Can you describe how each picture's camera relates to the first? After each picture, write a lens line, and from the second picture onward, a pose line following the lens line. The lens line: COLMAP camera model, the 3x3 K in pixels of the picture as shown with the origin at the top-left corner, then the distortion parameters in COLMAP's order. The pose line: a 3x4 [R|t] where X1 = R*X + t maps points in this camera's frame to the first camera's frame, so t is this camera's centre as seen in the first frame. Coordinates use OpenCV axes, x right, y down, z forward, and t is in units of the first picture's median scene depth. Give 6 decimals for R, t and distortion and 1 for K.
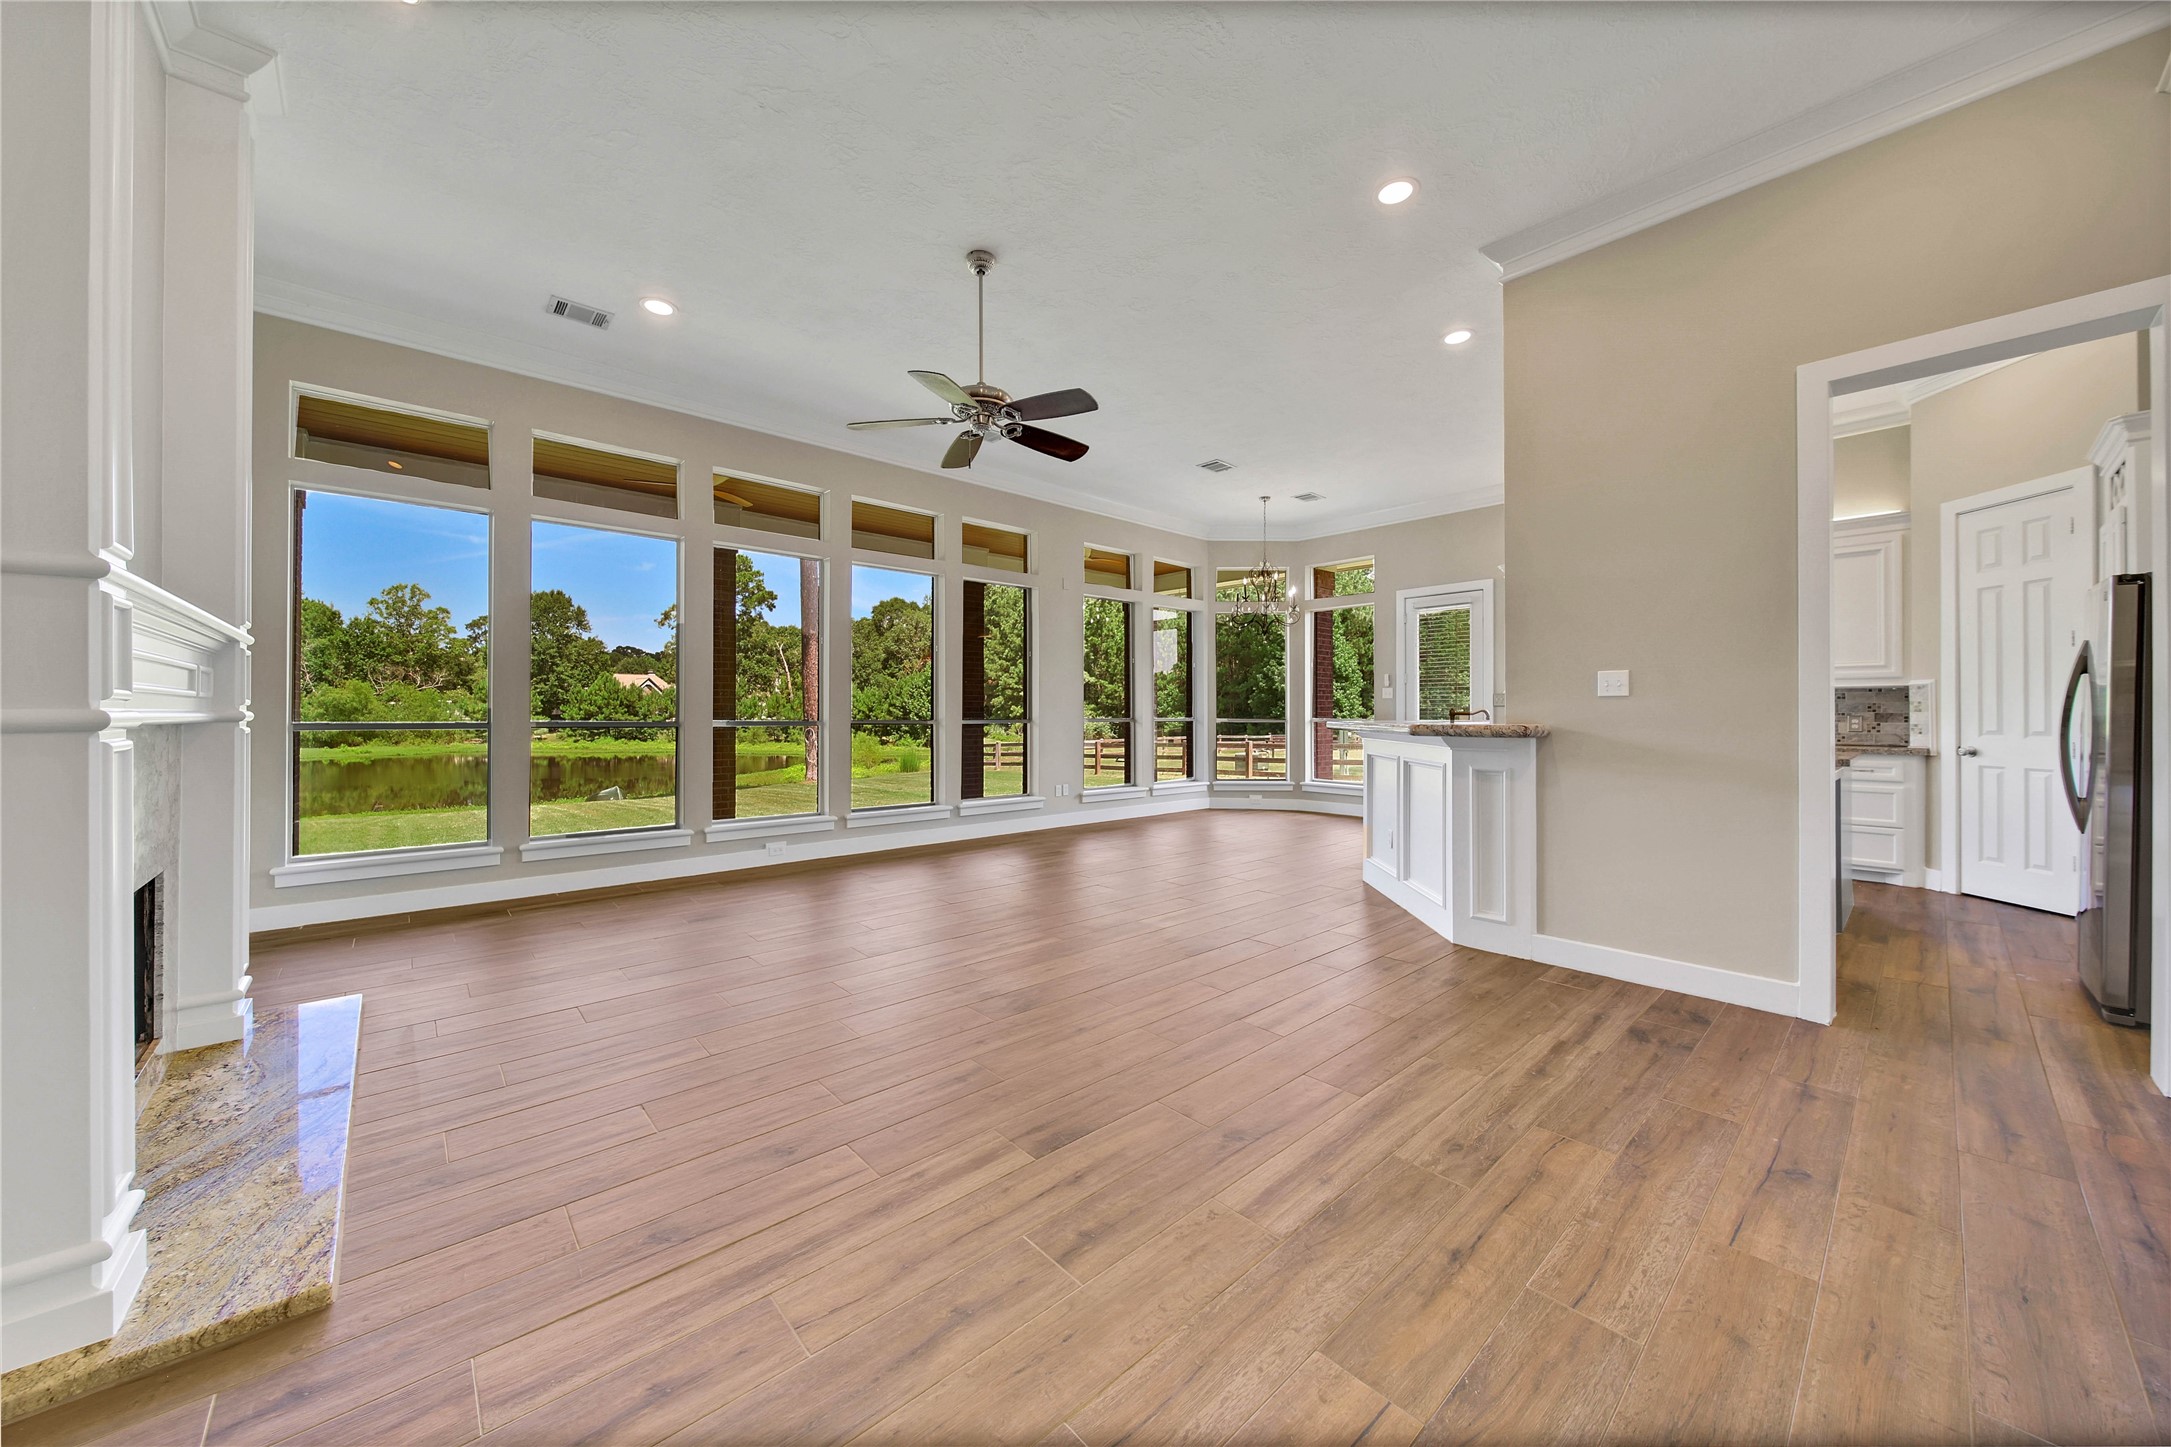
lens RADIAL K [[772.6, 0, 1094.3], [0, 772.6, 721.2], [0, 0, 1]] dist [-0.004994, -0.000124]
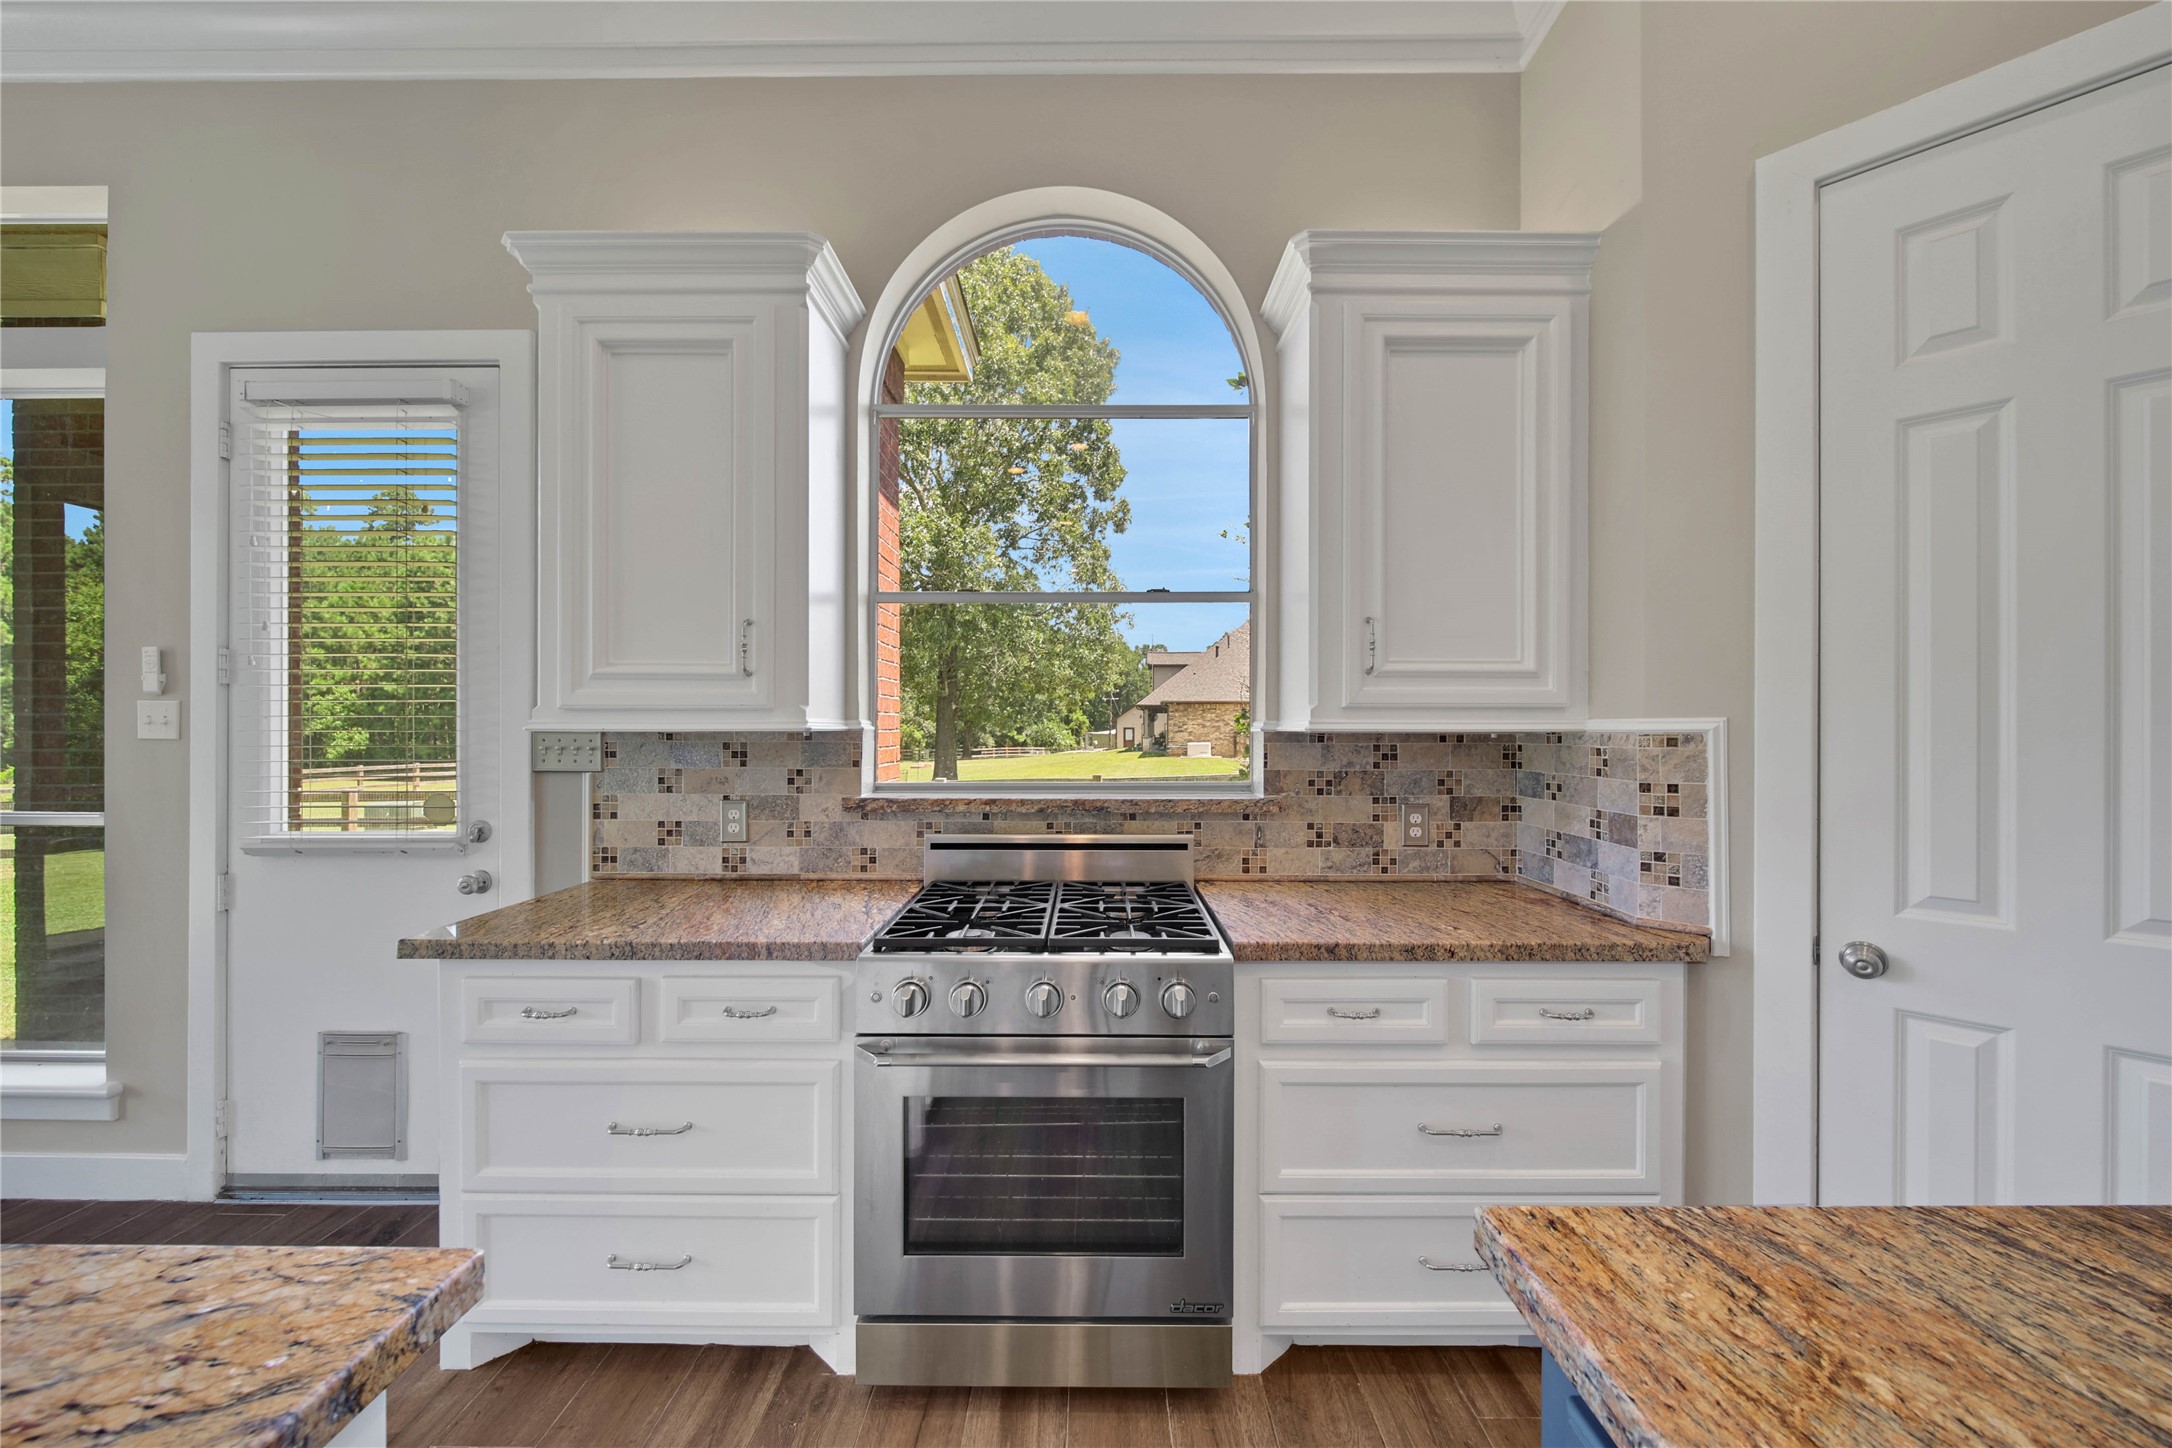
lens RADIAL K [[775.7, 0, 1096.7], [0, 775.7, 726.6], [0, 0, 1]] dist [-0.000477, -0.000495]
pose [[0.672843, 0.002217, 0.739782, 0.599204], [0.005486, 0.999953, -0.007987, -0.043920], [-0.739765, 0.009432, 0.672799, 0.858518]]
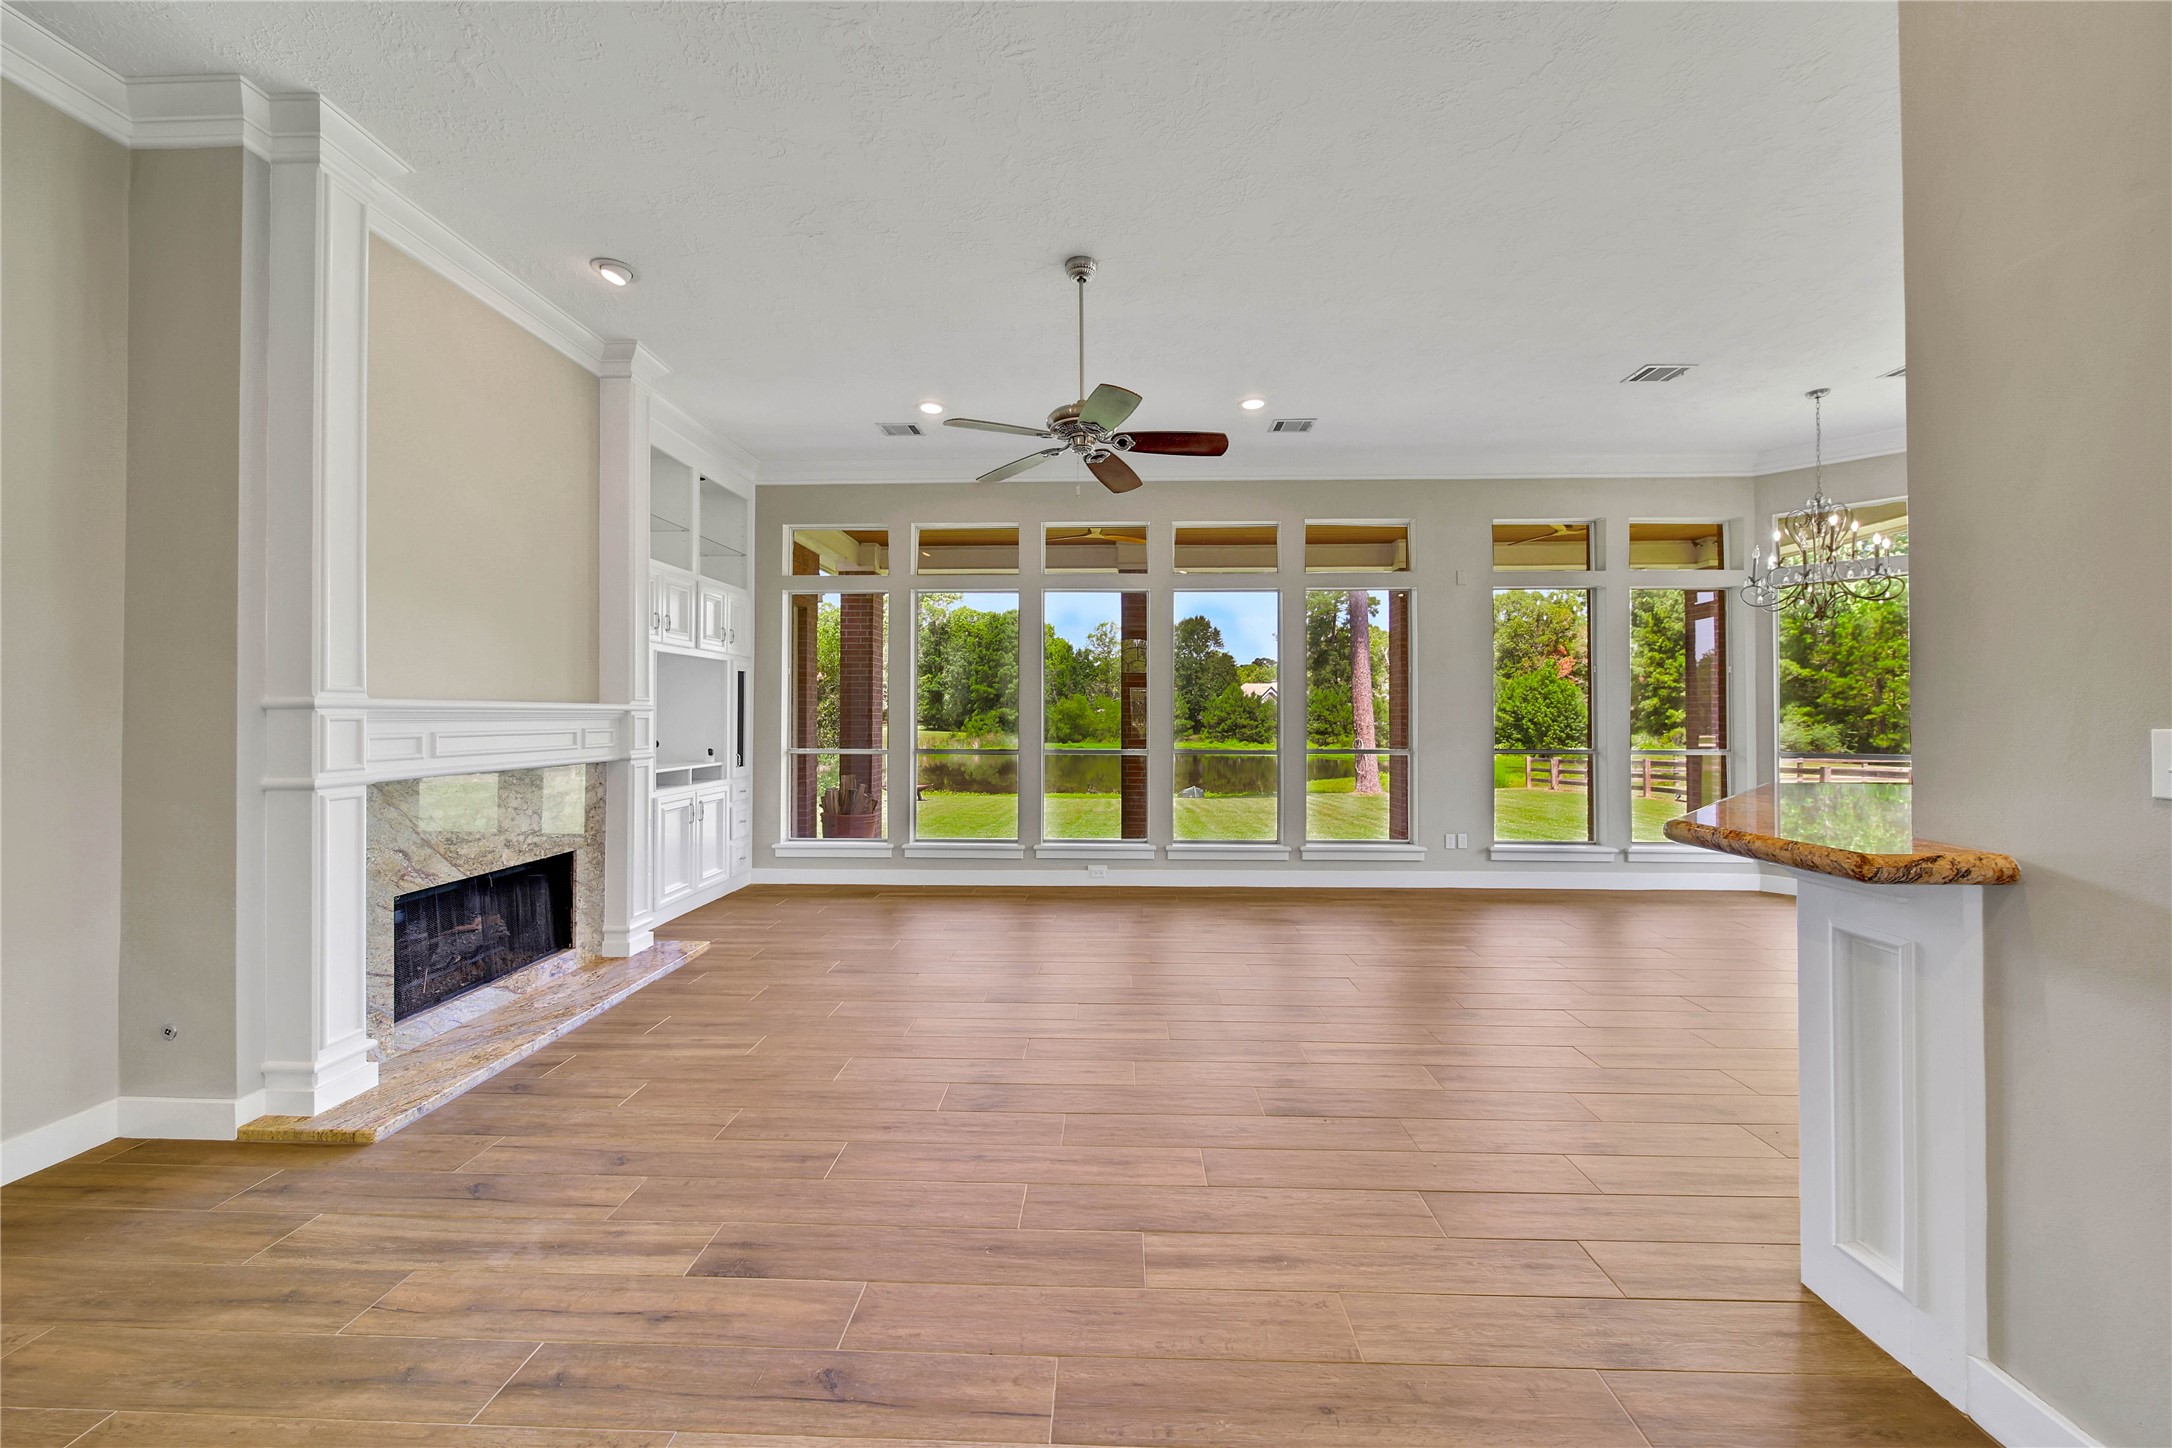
lens RADIAL K [[778.6, 0, 1086.0], [0, 778.6, 719.1], [0, 0, 1]] dist [-0.001747, -0.000297]
pose [[0.711573, 0.001229, -0.702611, 0.331384], [-0.005845, 0.999974, -0.004171, -0.039411], [0.702588, 0.007075, 0.711562, 0.233137]]
